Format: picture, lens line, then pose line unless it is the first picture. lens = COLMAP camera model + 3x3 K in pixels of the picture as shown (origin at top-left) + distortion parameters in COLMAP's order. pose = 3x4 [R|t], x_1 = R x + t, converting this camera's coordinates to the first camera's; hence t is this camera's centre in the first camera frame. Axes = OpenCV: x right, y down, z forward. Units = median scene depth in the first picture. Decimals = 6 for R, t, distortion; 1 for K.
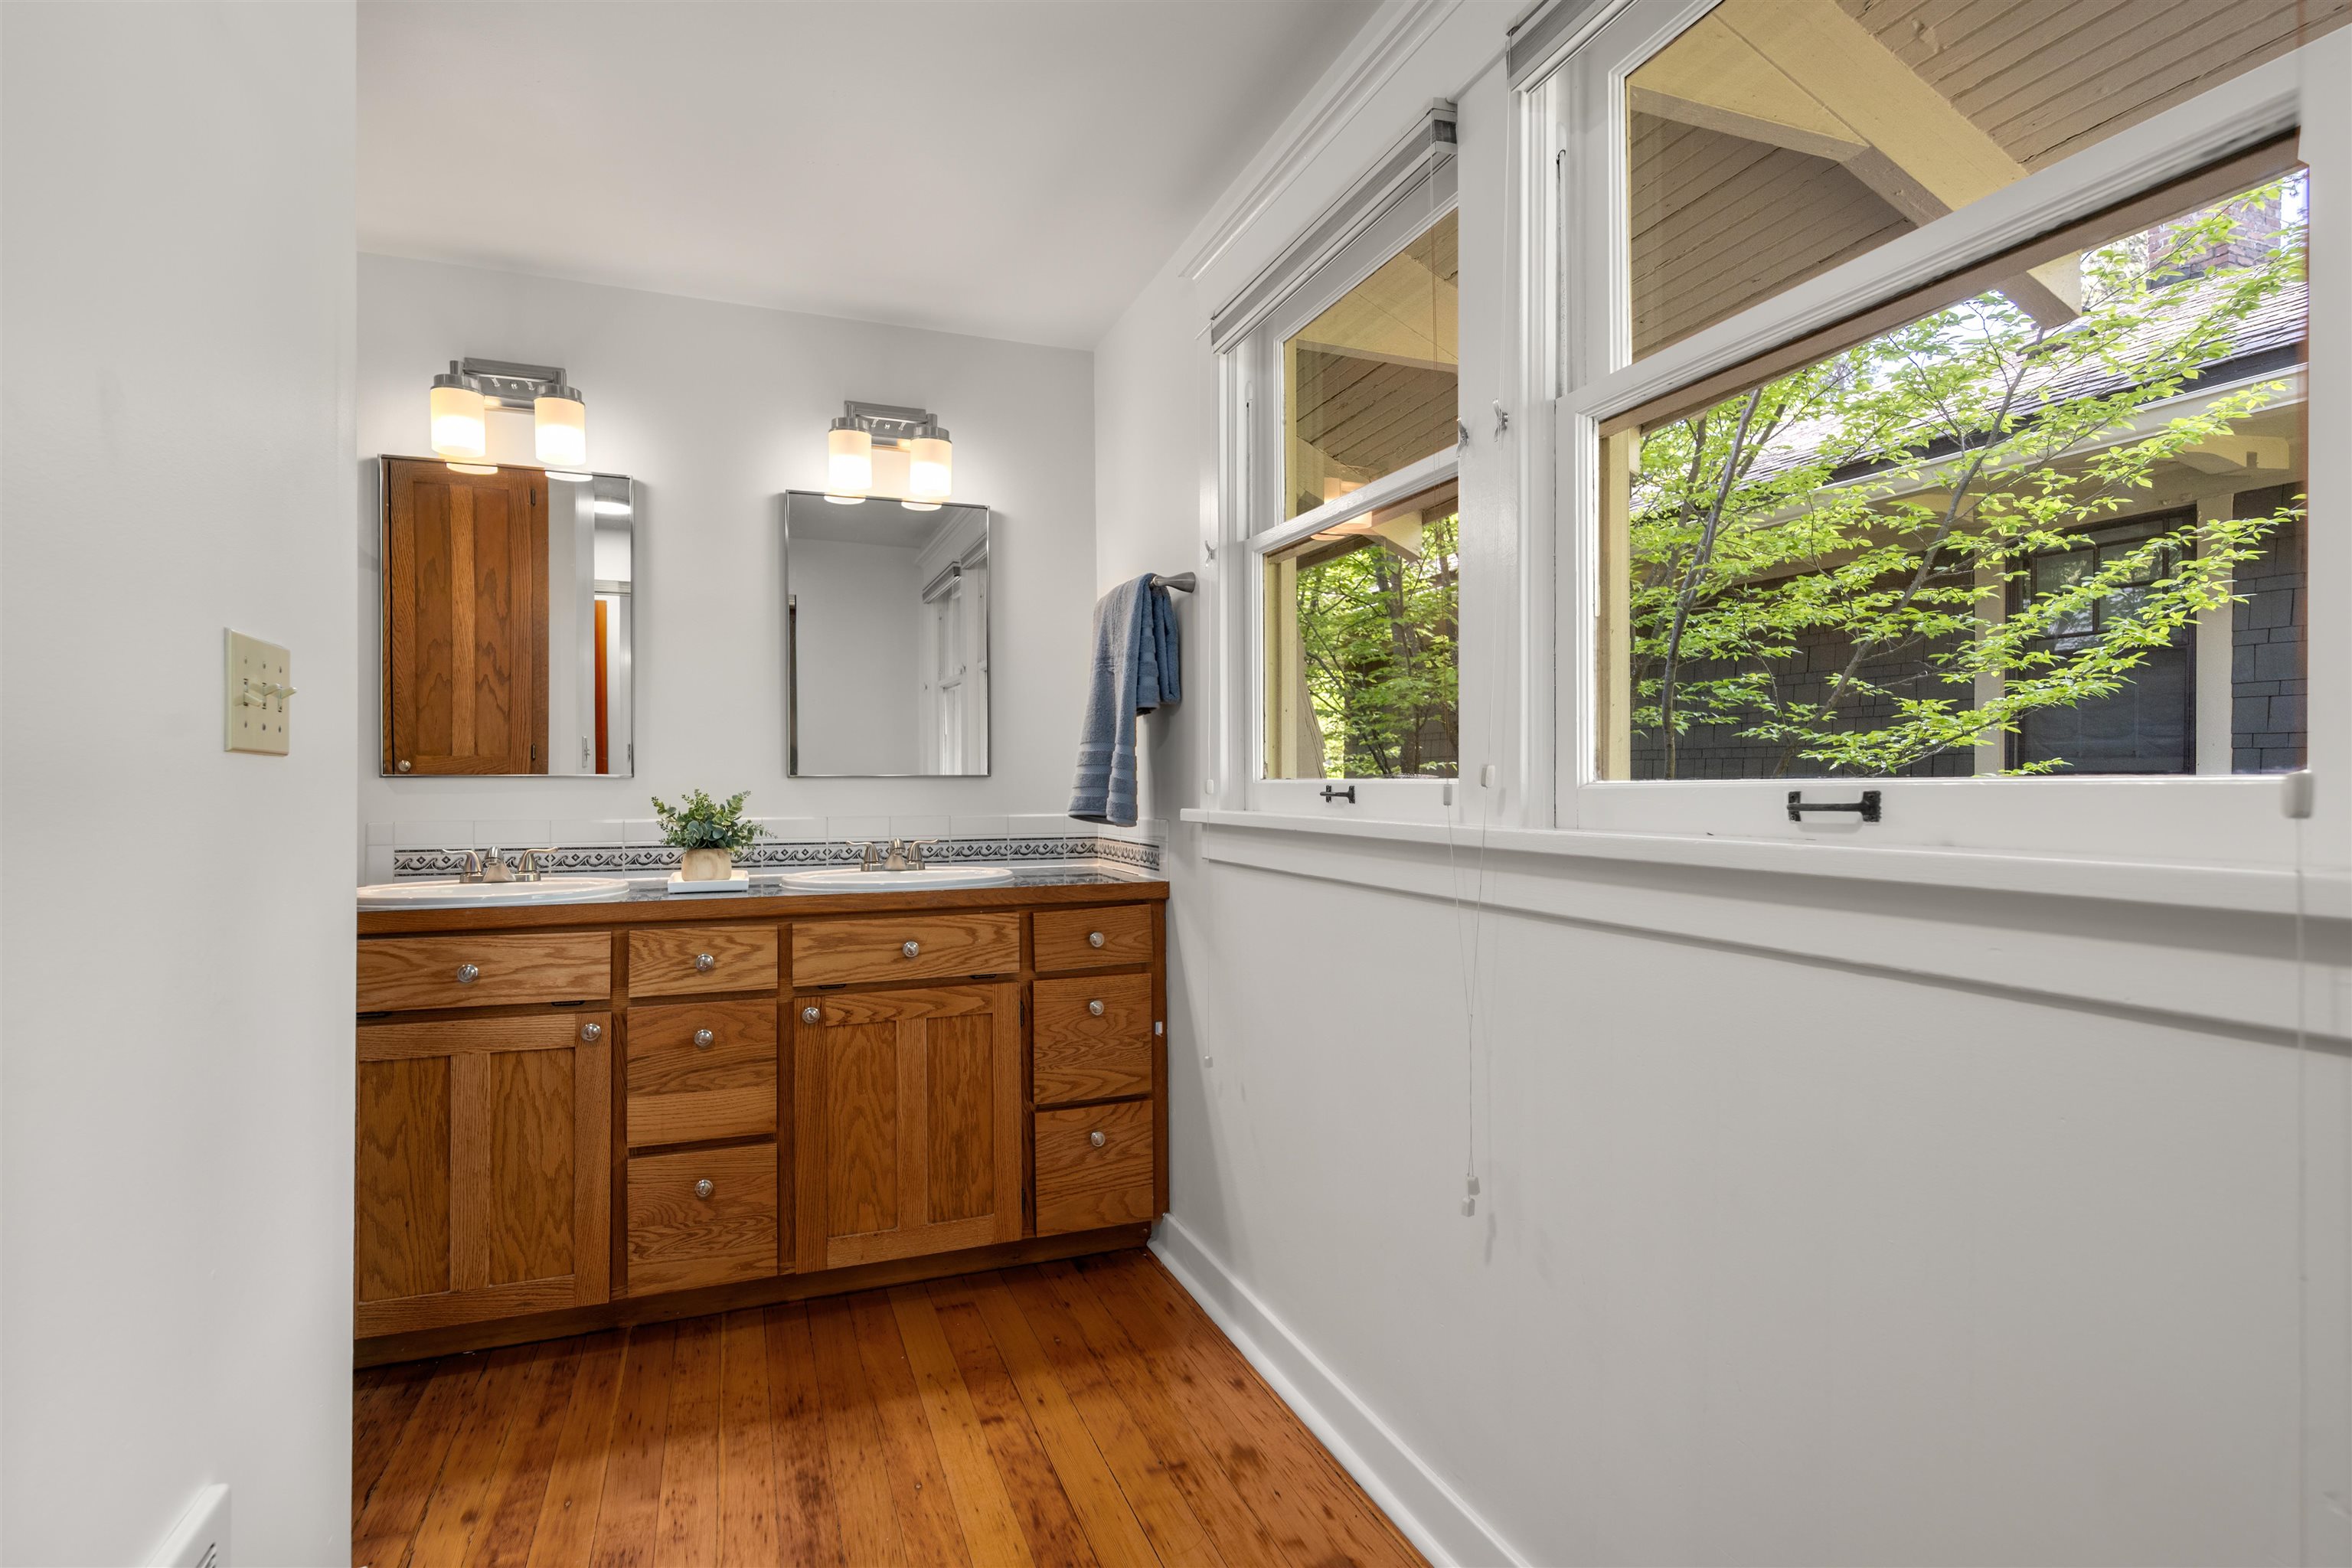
lens RADIAL K [[1219.8, 0, 1177.6], [0, 1219.8, 780.4], [0, 0, 1]] dist [0.003660, 0.000943]
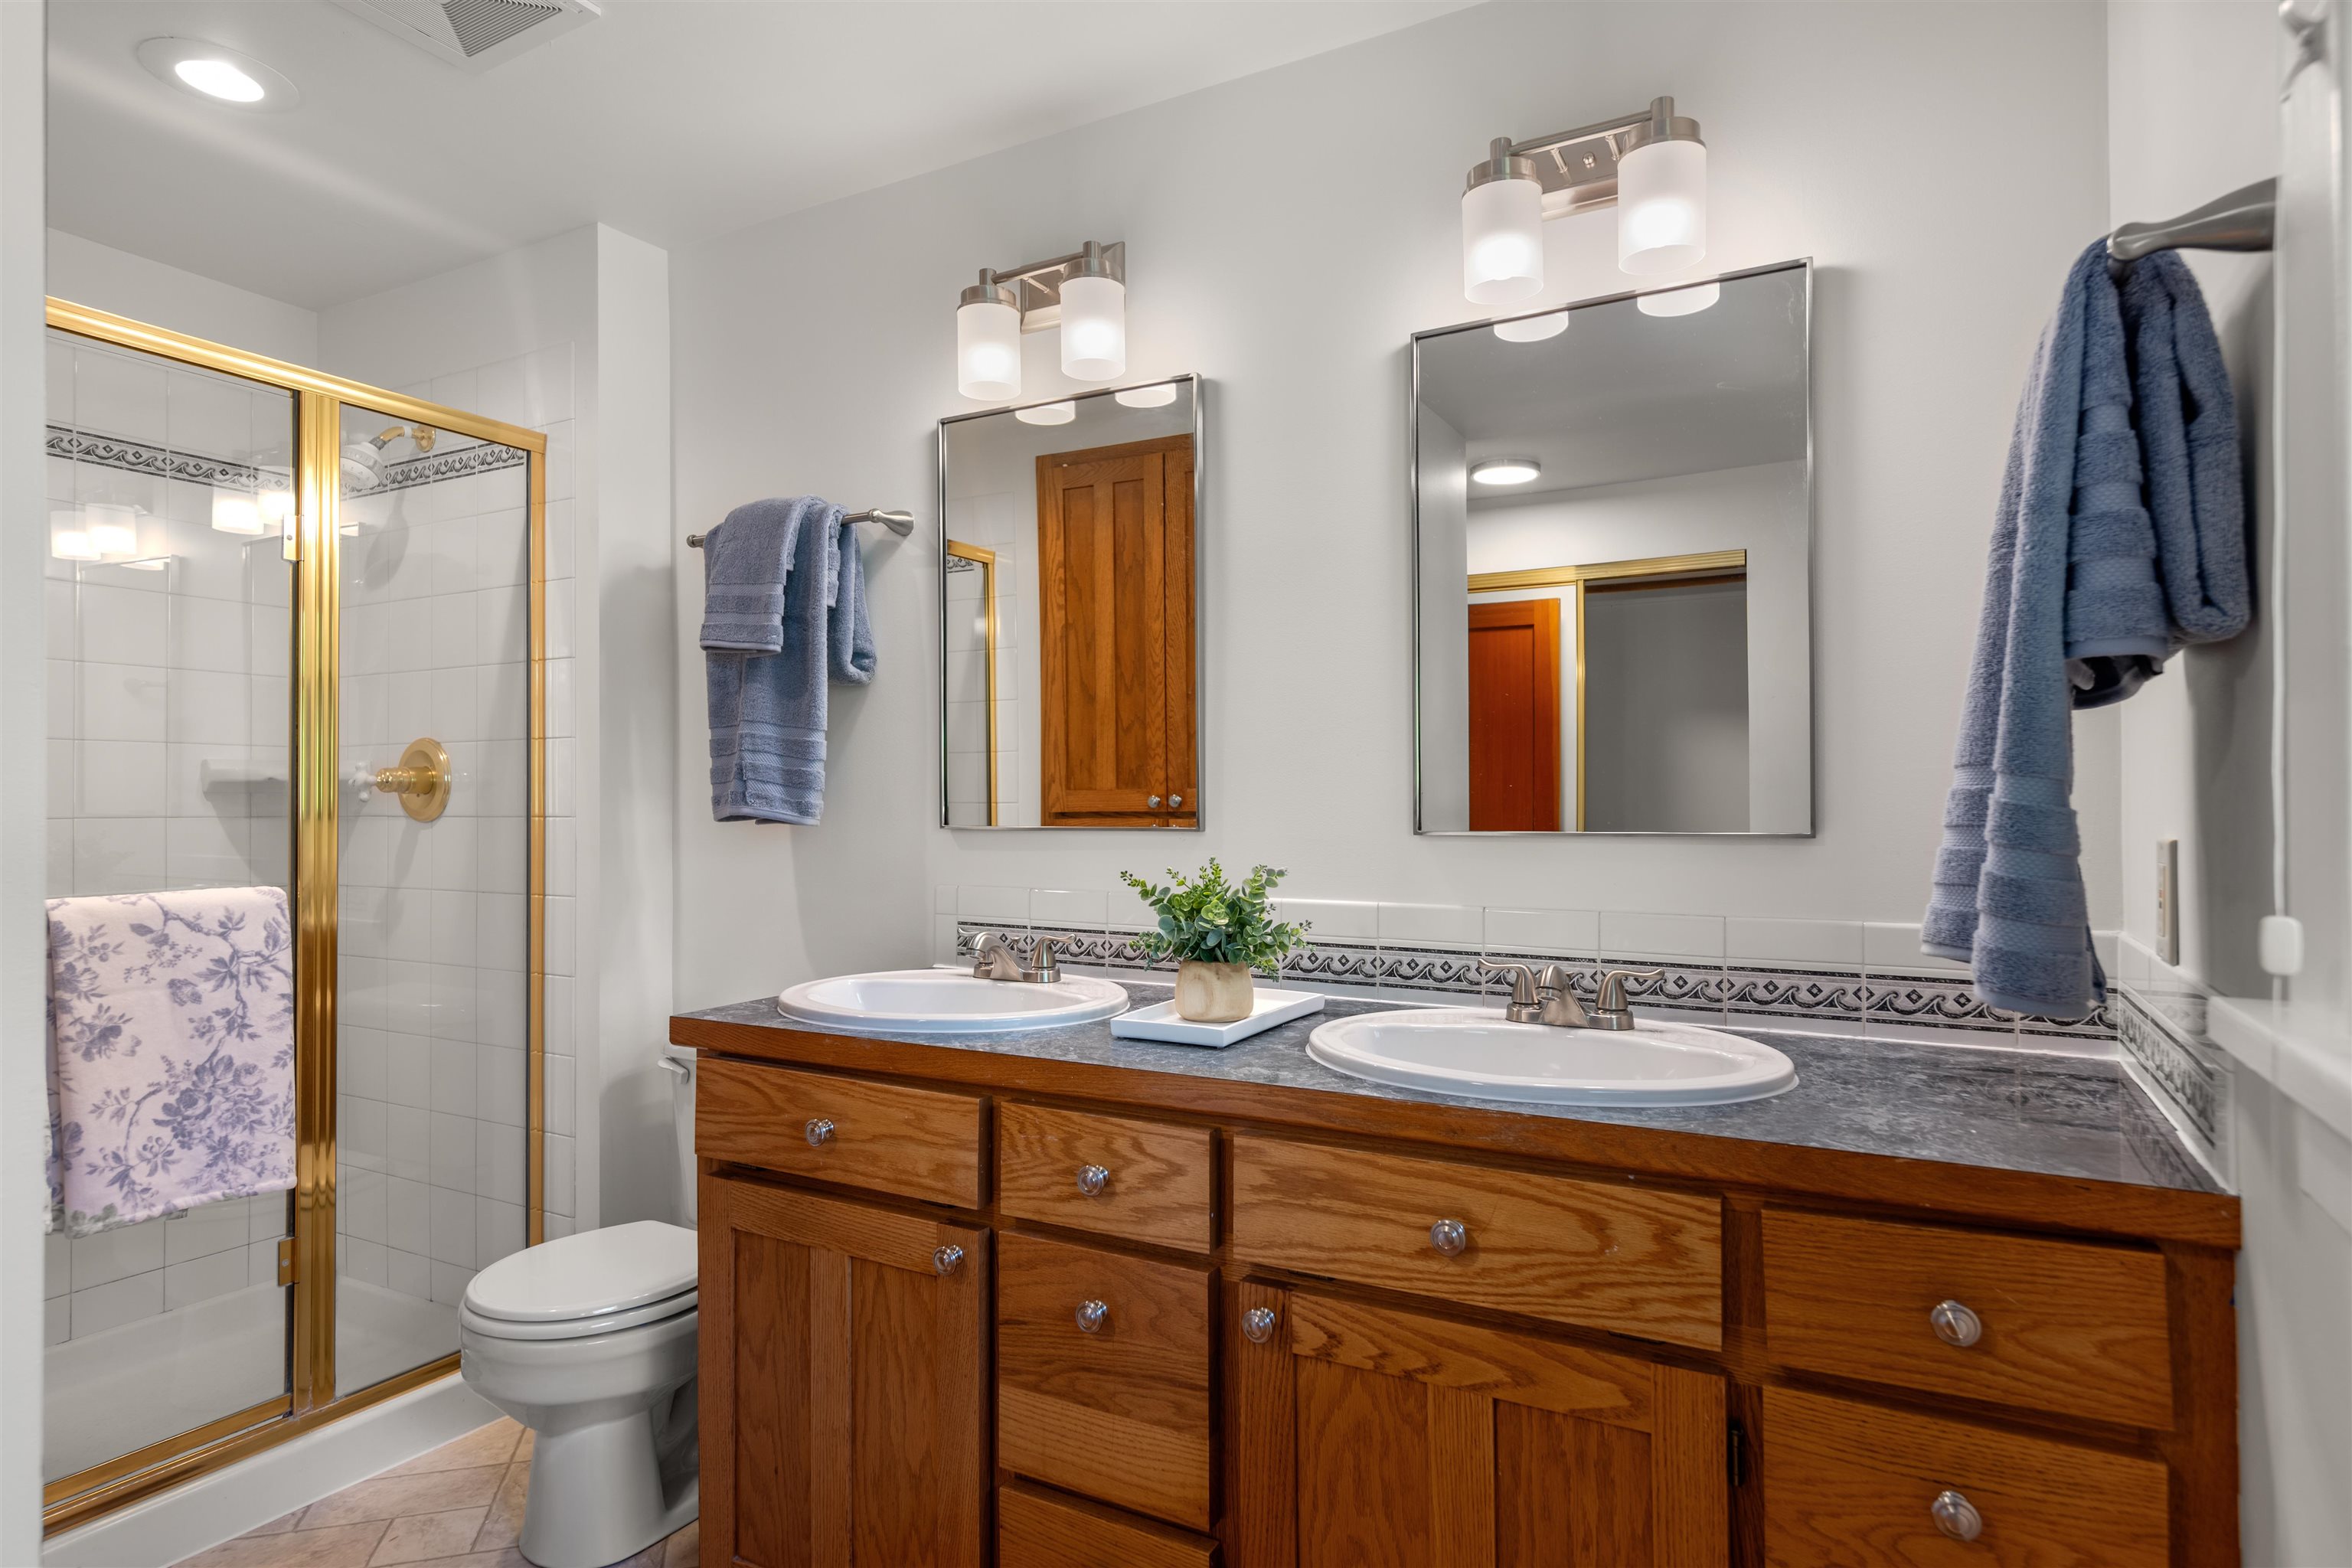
lens RADIAL K [[1272.8, 0, 1183.1], [0, 1272.8, 789.2], [0, 0, 1]] dist [0.012782, 0.001090]
pose [[0.644569, -0.003620, -0.764538, 0.080531], [0.001701, 0.999993, -0.003301, -0.026105], [0.764545, 0.000827, 0.644570, 0.633673]]
